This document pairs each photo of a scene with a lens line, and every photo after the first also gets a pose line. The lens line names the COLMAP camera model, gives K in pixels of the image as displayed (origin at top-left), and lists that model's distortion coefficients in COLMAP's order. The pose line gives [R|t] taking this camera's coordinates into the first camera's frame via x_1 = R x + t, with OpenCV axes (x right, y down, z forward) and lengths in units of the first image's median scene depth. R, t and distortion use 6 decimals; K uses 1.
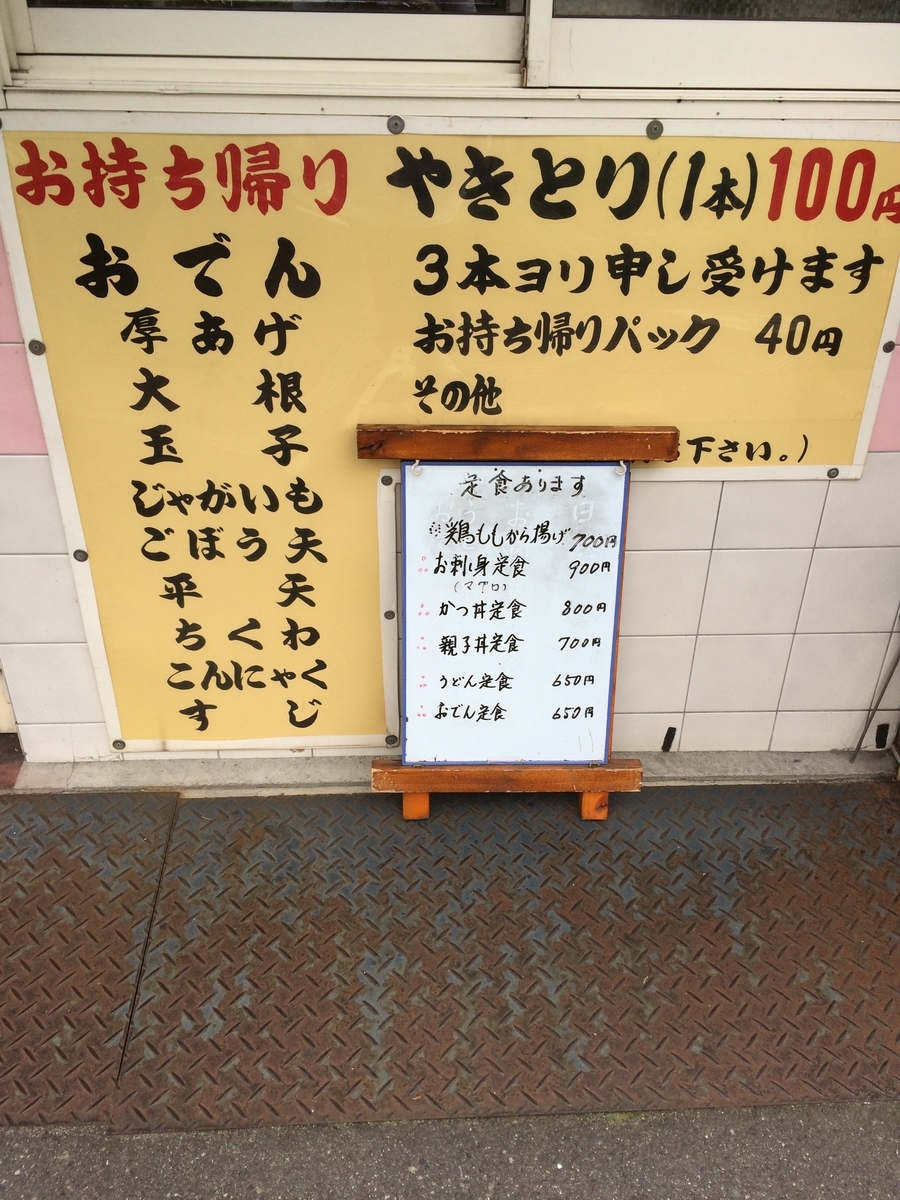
lens RADIAL K [[1034.9, 0, 442.8], [0, 1034.9, 600.6], [0, 0, 1]] dist [0.079770, -0.119994]
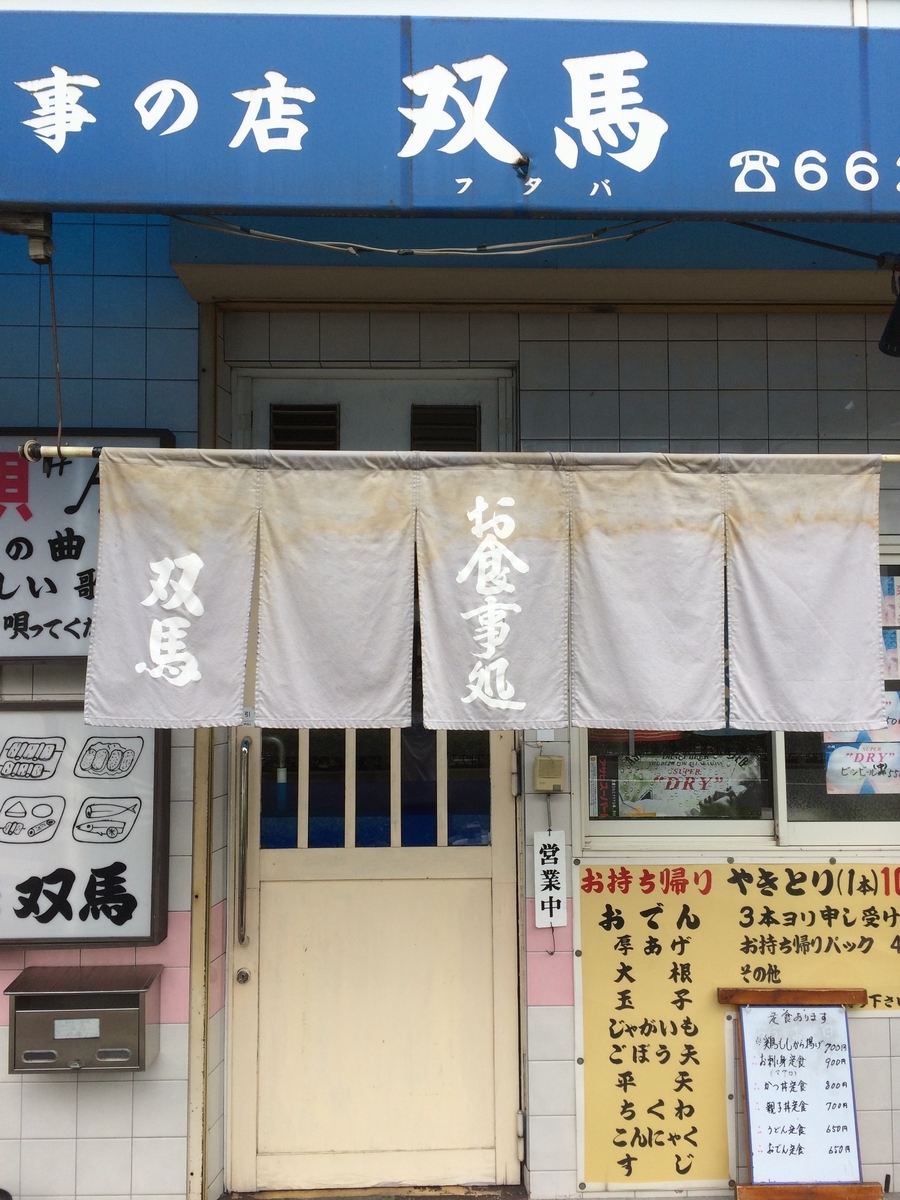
lens RADIAL K [[1034.9, 0, 454.2], [0, 1034.9, 597.0], [0, 0, 1]] dist [0.079770, -0.119994]
pose [[0.999856, -0.016626, -0.003315, -0.614693], [0.011647, 0.815733, -0.578311, 0.426082], [0.012319, 0.578189, 0.815810, -1.277564]]
